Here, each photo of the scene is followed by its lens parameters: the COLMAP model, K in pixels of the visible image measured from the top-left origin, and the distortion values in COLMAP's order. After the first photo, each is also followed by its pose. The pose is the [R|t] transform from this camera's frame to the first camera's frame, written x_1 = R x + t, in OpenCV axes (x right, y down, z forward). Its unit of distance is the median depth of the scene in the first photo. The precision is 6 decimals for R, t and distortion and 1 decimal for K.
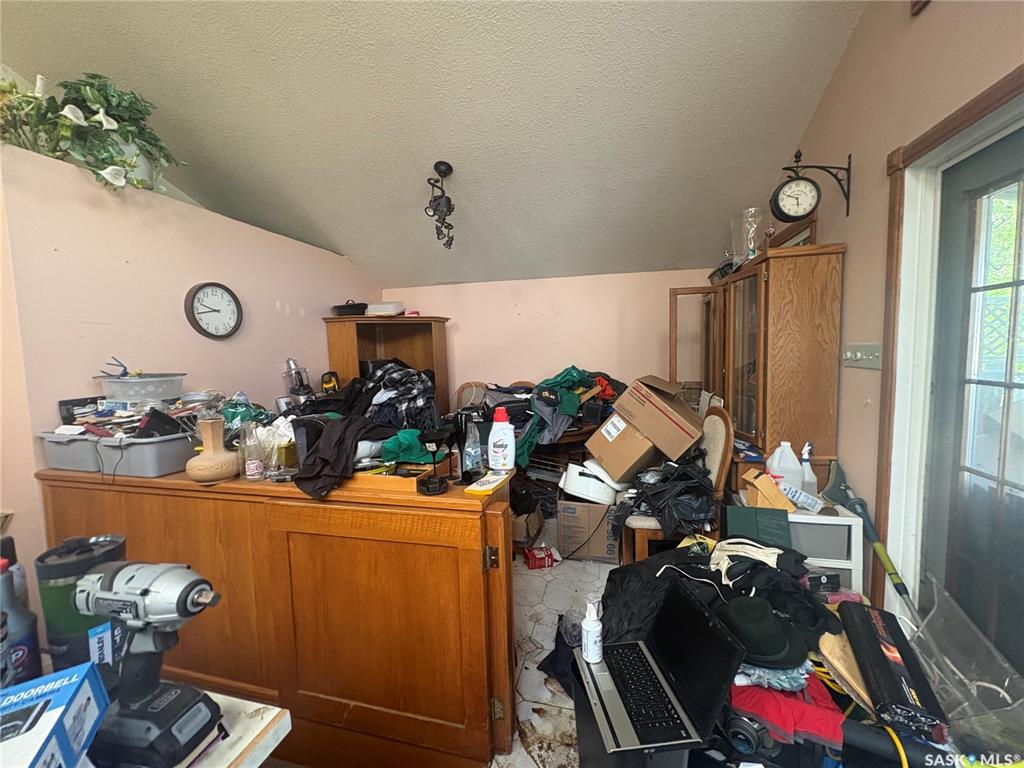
lens RADIAL K [[407.0, 0, 512.8], [0, 407.0, 384.8], [0, 0, 1]] dist [0.002129, 0.000542]
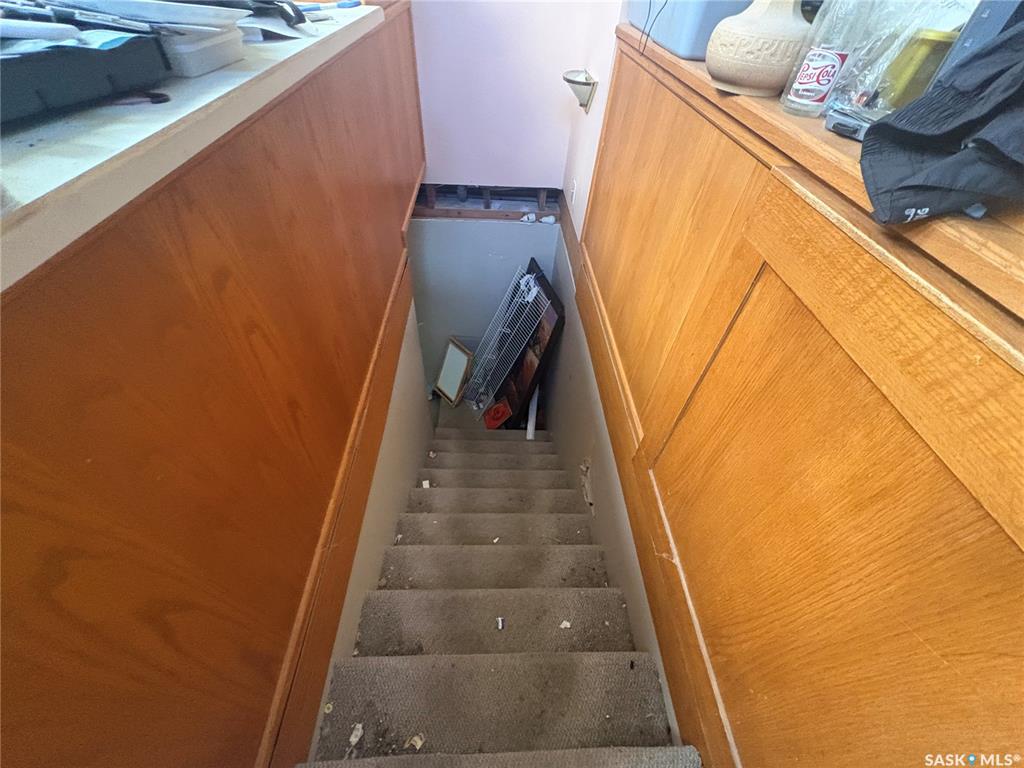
lens RADIAL K [[407.0, 0, 509.8], [0, 407.0, 382.6], [0, 0, 1]] dist [0.002129, 0.000542]
pose [[0.287106, 0.725157, -0.625873, -0.260500], [-0.118723, 0.675282, 0.727942, 0.159647], [0.950513, -0.134691, 0.279970, 0.585575]]
